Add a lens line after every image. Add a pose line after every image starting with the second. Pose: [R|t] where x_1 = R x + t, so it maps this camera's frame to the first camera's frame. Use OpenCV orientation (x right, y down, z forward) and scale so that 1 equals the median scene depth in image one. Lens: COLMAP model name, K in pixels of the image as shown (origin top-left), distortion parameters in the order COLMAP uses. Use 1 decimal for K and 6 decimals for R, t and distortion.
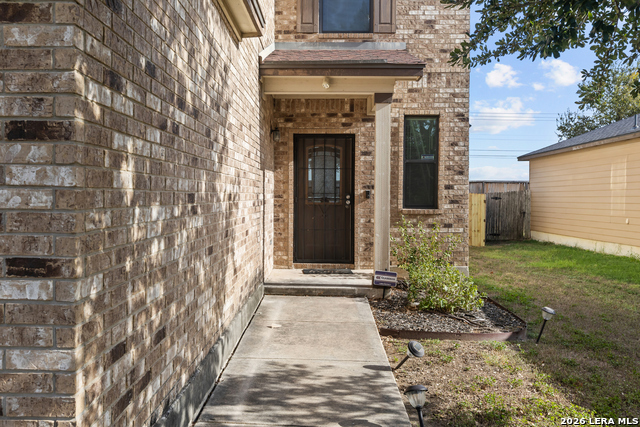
lens RADIAL K [[600.8, 0, 320.0], [0, 600.8, 213.5], [0, 0, 1]] dist [-0.052108, 0.002131]
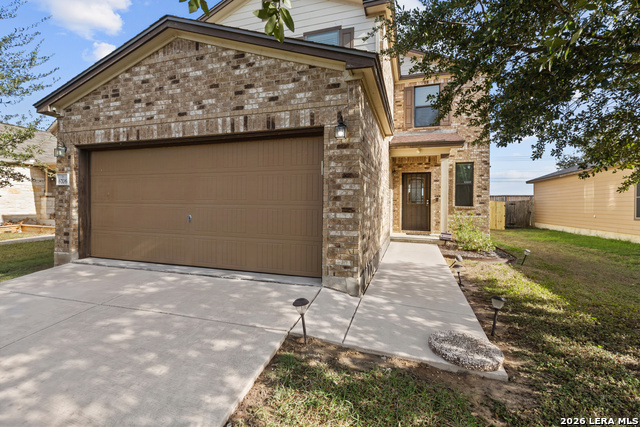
lens RADIAL K [[293.2, 0, 318.2], [0, 293.2, 198.3], [0, 0, 1]] dist [-0.001343, -0.000218]
pose [[0.954073, 0.001449, -0.299569, -0.014801], [-0.014848, 0.998988, -0.042456, 0.016150], [0.299205, 0.044954, 0.953129, -0.150271]]
